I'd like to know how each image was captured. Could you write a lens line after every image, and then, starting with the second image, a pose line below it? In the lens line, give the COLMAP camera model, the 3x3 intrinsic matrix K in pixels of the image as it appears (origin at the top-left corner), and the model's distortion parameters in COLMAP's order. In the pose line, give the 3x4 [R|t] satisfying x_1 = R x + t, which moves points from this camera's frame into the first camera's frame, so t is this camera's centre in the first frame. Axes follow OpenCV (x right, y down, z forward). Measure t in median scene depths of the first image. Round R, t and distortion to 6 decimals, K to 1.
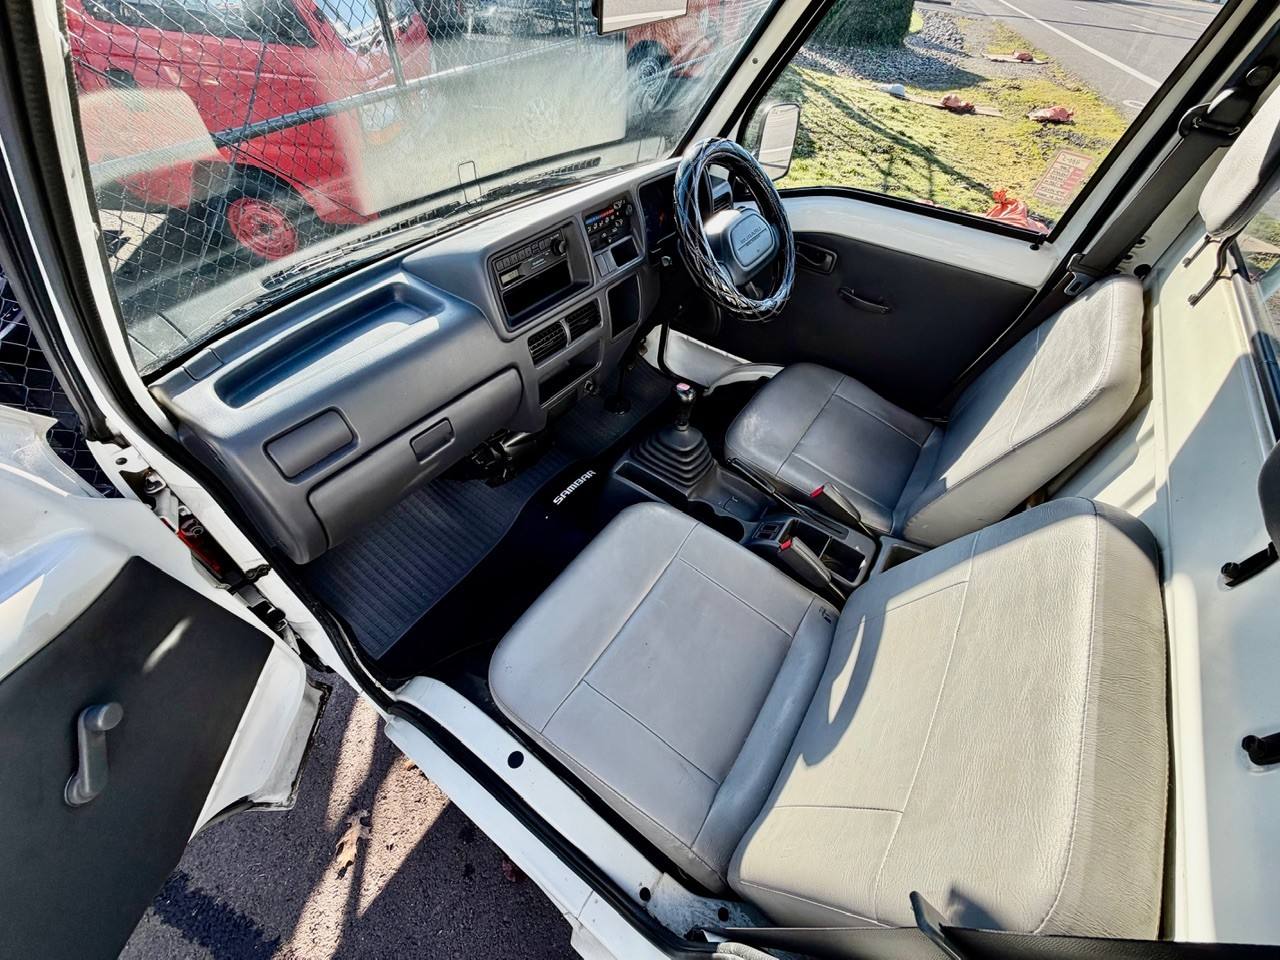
lens RADIAL K [[504.2, 0, 643.4], [0, 504.2, 473.0], [0, 0, 1]] dist [0.000102, 0.000287]
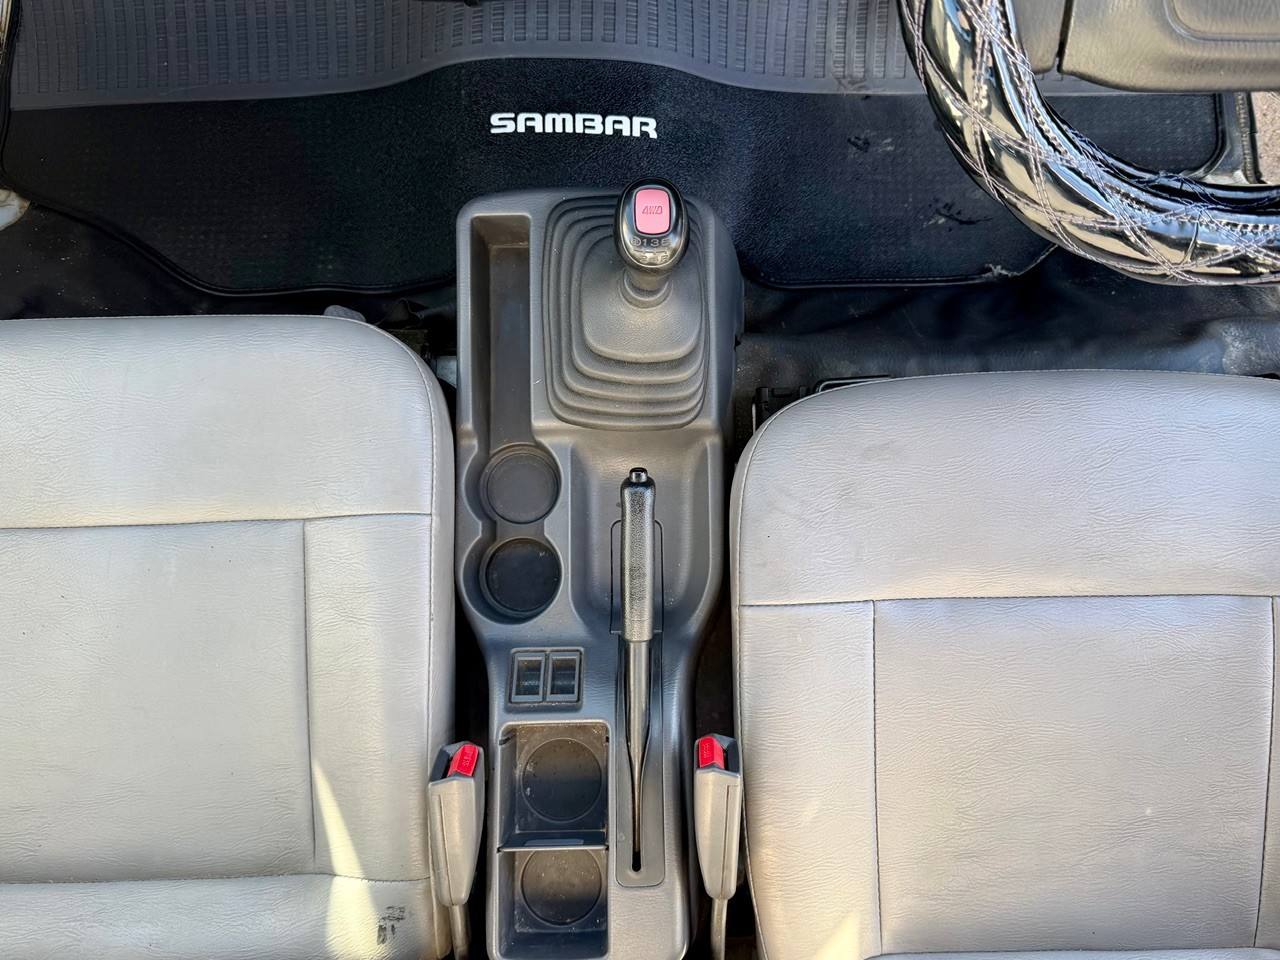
lens RADIAL K [[1026.9, 0, 683.6], [0, 1026.9, 470.3], [0, 0, 1]] dist [0.050541, -0.096156]
pose [[0.581265, 0.800697, -0.144970, 0.312296], [-0.578457, 0.531901, 0.618441, -0.499479], [0.572293, -0.275619, 0.772344, 0.583410]]
